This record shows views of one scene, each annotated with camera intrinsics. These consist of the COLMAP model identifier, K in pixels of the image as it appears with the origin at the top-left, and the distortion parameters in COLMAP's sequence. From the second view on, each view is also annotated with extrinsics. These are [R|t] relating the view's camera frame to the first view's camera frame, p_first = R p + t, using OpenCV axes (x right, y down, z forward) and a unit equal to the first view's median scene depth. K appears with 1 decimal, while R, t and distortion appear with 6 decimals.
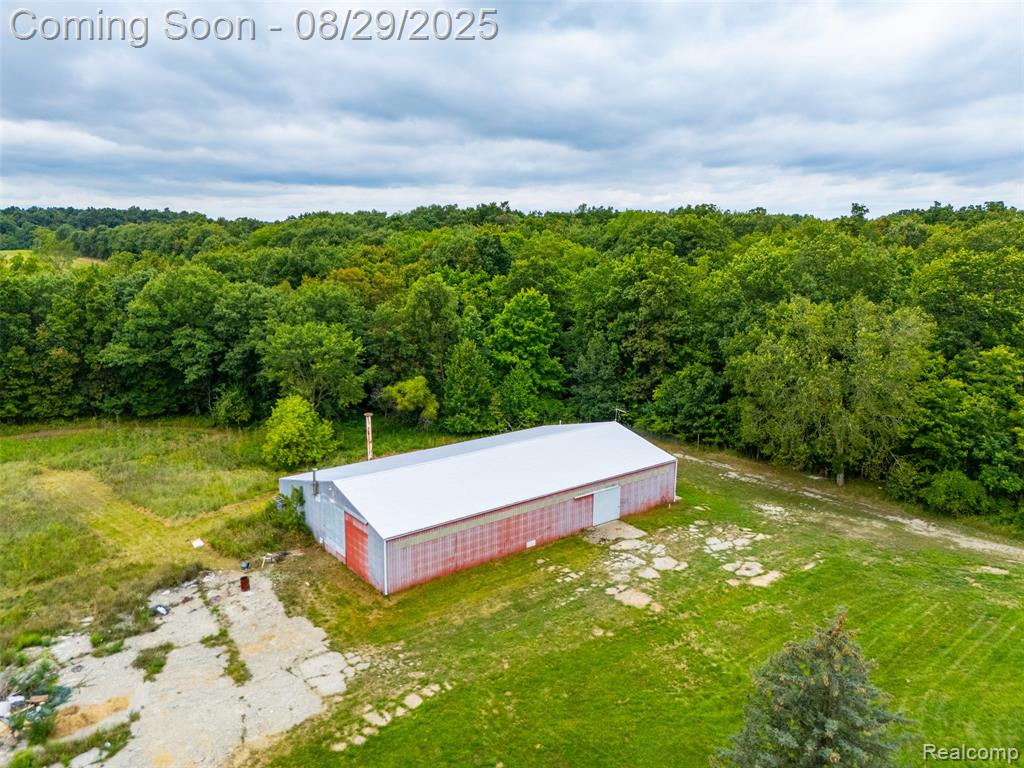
lens RADIAL K [[751.1, 0, 515.6], [0, 751.1, 385.3], [0, 0, 1]] dist [0.075035, -0.073834]
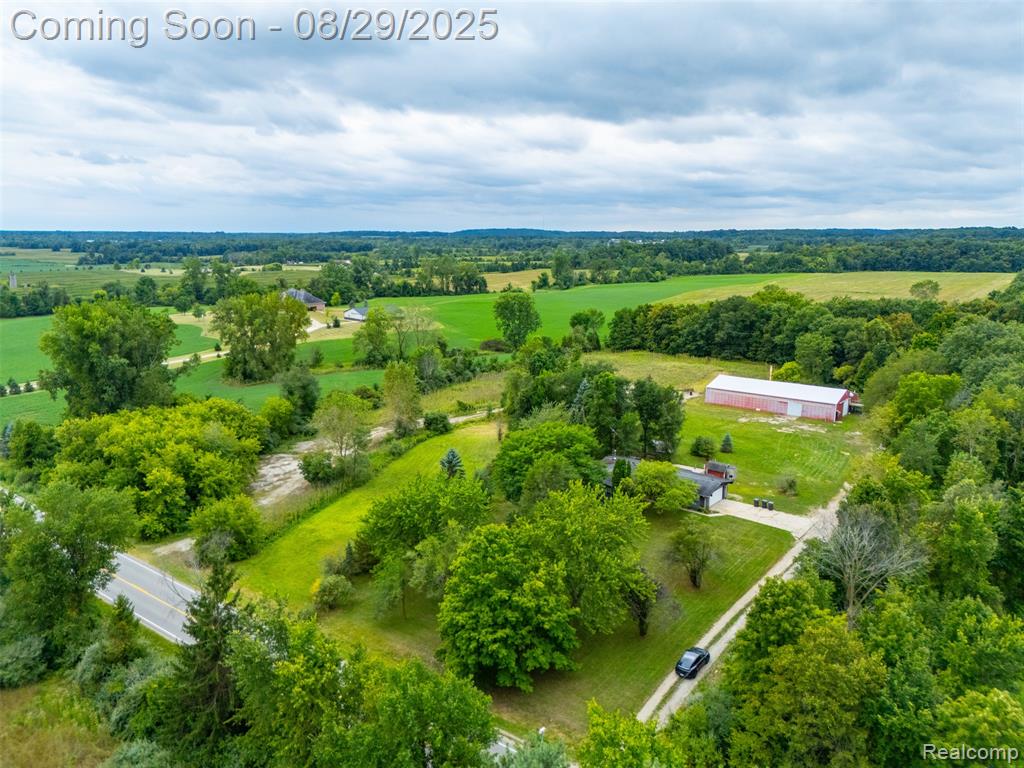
lens RADIAL K [[751.1, 0, 515.6], [0, 751.1, 385.3], [0, 0, 1]] dist [0.075035, -0.073834]
pose [[0.253458, 0.189474, -0.948609, 2.701814], [-0.198998, 0.969869, 0.140550, -0.116945], [0.946657, 0.153148, 0.283526, -0.802324]]
